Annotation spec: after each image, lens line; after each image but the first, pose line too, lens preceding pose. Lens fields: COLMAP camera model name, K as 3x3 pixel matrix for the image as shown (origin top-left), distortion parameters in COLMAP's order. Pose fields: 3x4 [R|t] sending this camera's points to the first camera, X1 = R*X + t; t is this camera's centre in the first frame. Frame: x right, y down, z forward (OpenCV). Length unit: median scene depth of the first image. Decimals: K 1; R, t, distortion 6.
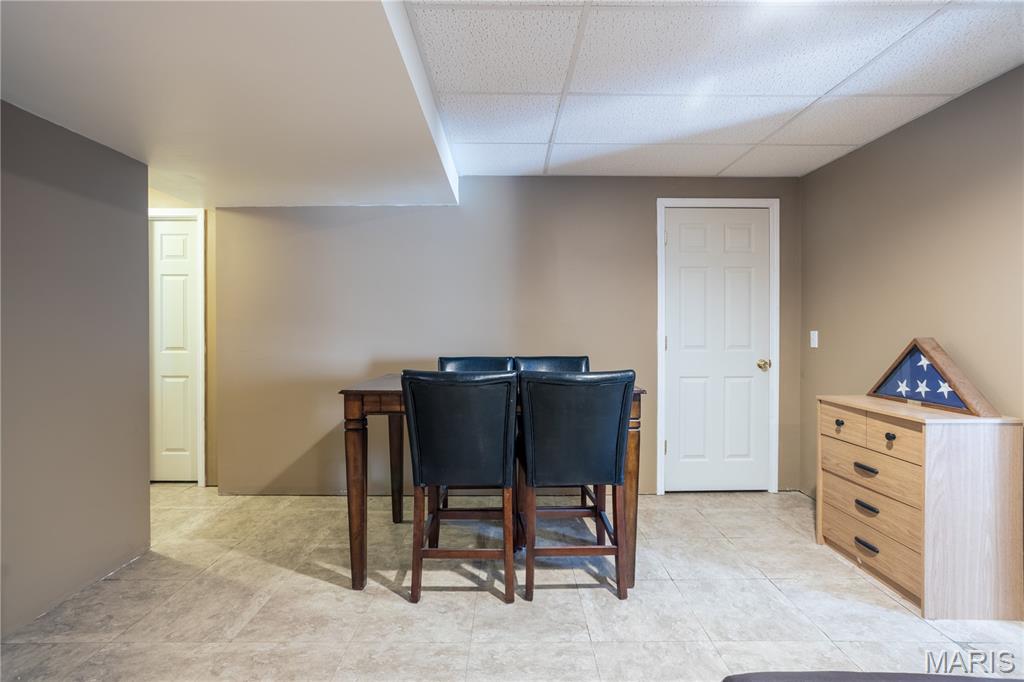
lens RADIAL K [[487.1, 0, 511.3], [0, 487.1, 331.9], [0, 0, 1]] dist [-0.019608, -0.000772]
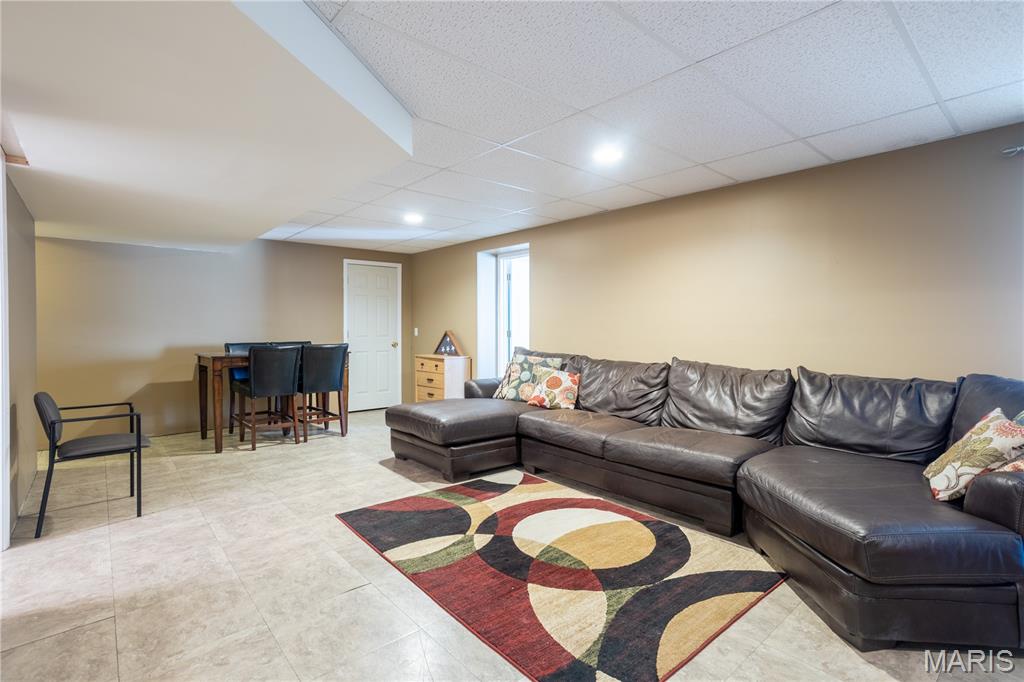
lens RADIAL K [[487.1, 0, 511.0], [0, 487.1, 332.4], [0, 0, 1]] dist [-0.019608, -0.000772]
pose [[0.755014, -0.006909, 0.655672, -0.661831], [0.000776, 0.999953, 0.009644, -0.003615], [-0.655708, -0.006773, 0.754984, -1.271279]]
